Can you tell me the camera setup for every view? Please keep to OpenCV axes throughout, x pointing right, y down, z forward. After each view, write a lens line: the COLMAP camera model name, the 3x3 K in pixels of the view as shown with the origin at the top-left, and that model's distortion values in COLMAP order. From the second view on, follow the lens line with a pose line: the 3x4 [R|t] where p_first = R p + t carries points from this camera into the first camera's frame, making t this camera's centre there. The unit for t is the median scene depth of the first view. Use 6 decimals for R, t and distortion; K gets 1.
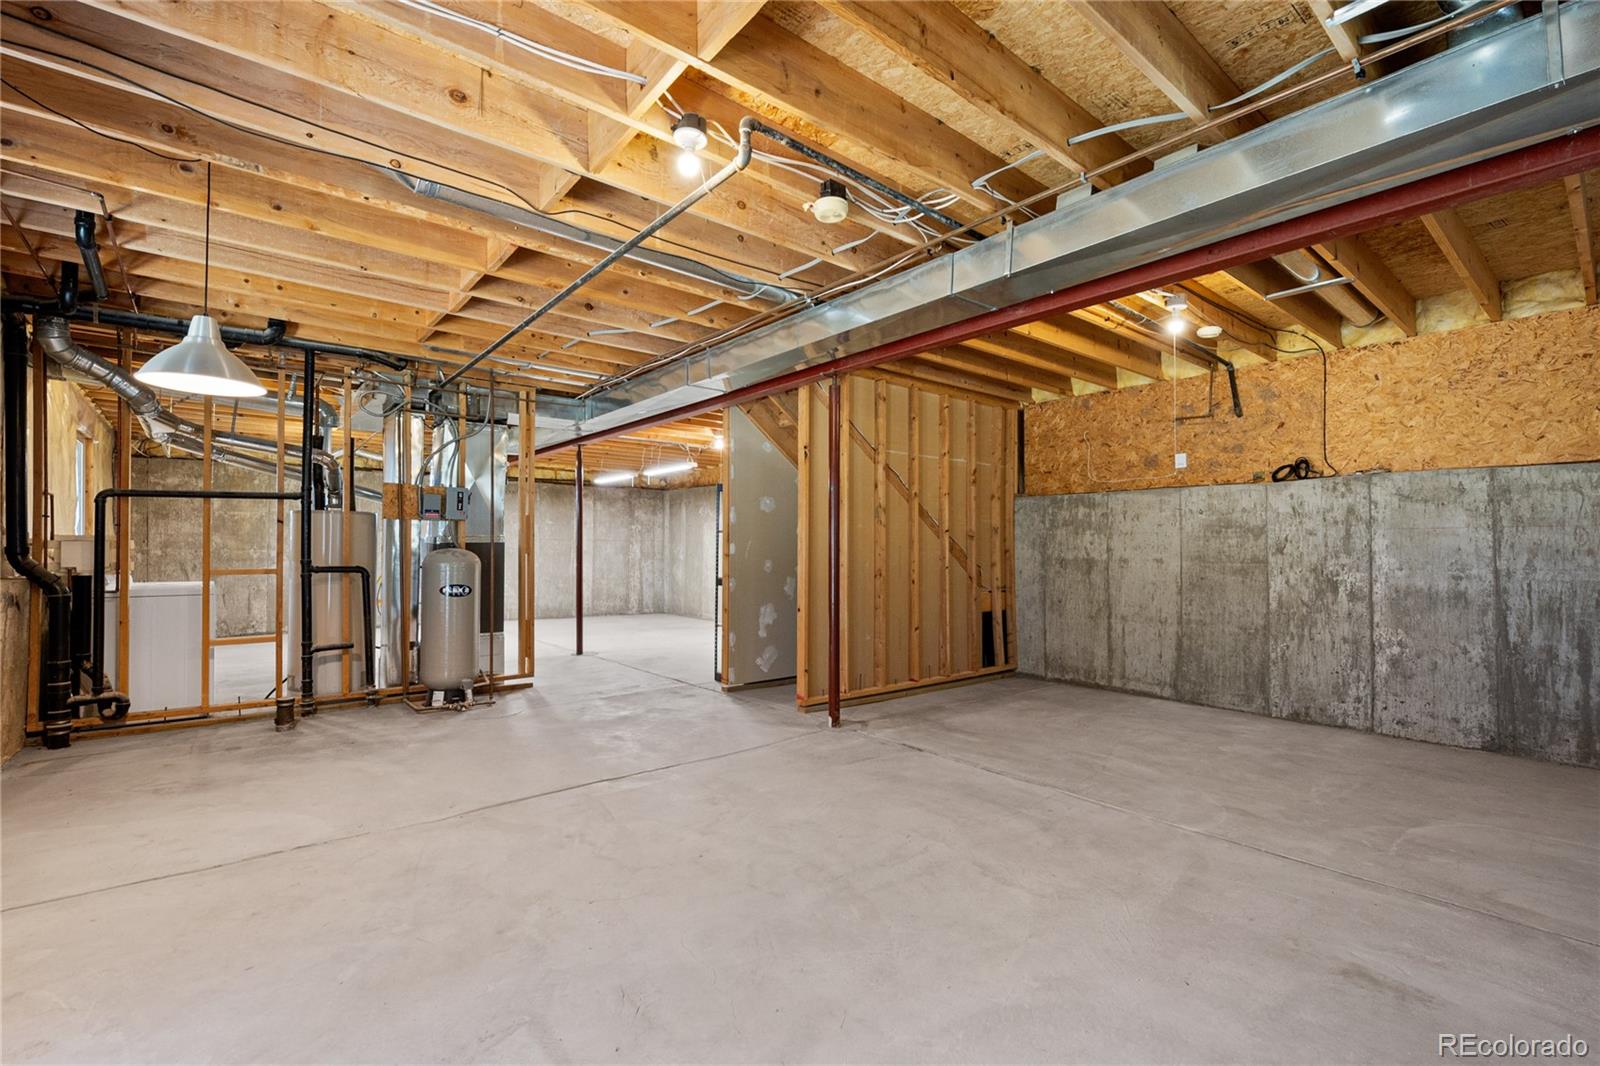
lens RADIAL K [[715.7, 0, 799.7], [0, 715.7, 537.8], [0, 0, 1]] dist [0.001799, -0.004095]
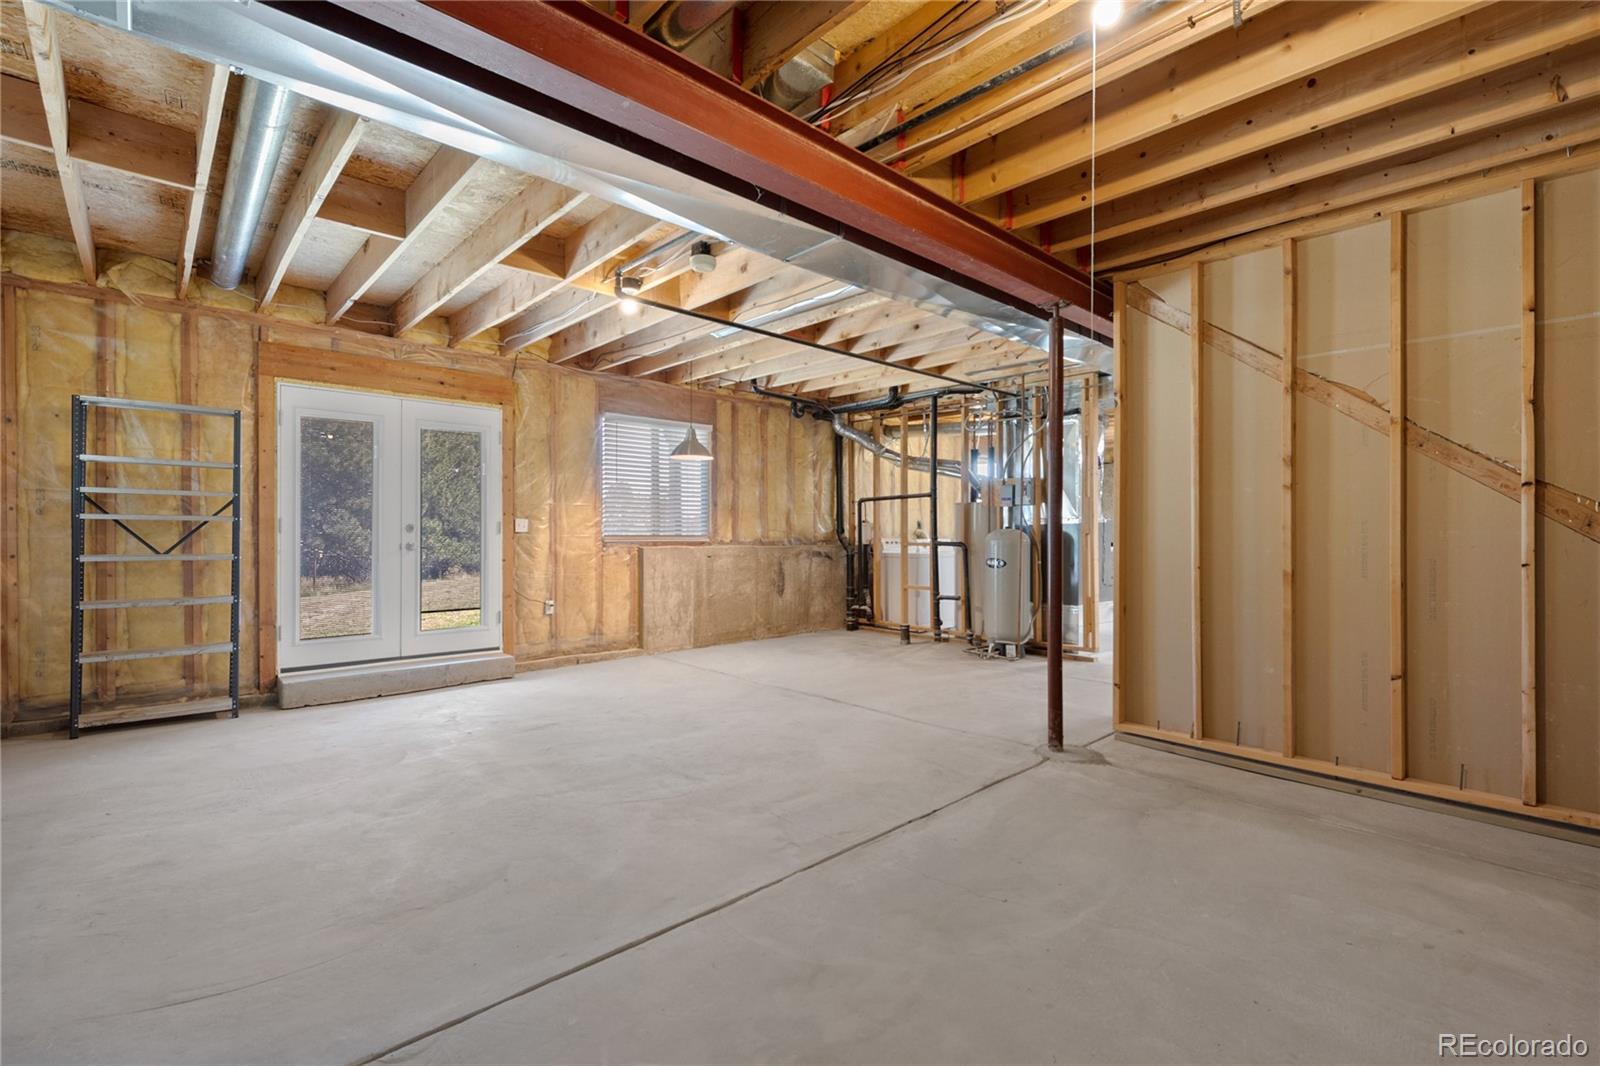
lens RADIAL K [[715.7, 0, 798.8], [0, 715.7, 533.9], [0, 0, 1]] dist [0.001799, -0.004095]
pose [[0.042023, 0.001588, -0.999115, 0.832467], [0.015432, 0.999878, 0.002239, 0.017648], [0.998997, -0.015513, 0.041993, 0.684975]]
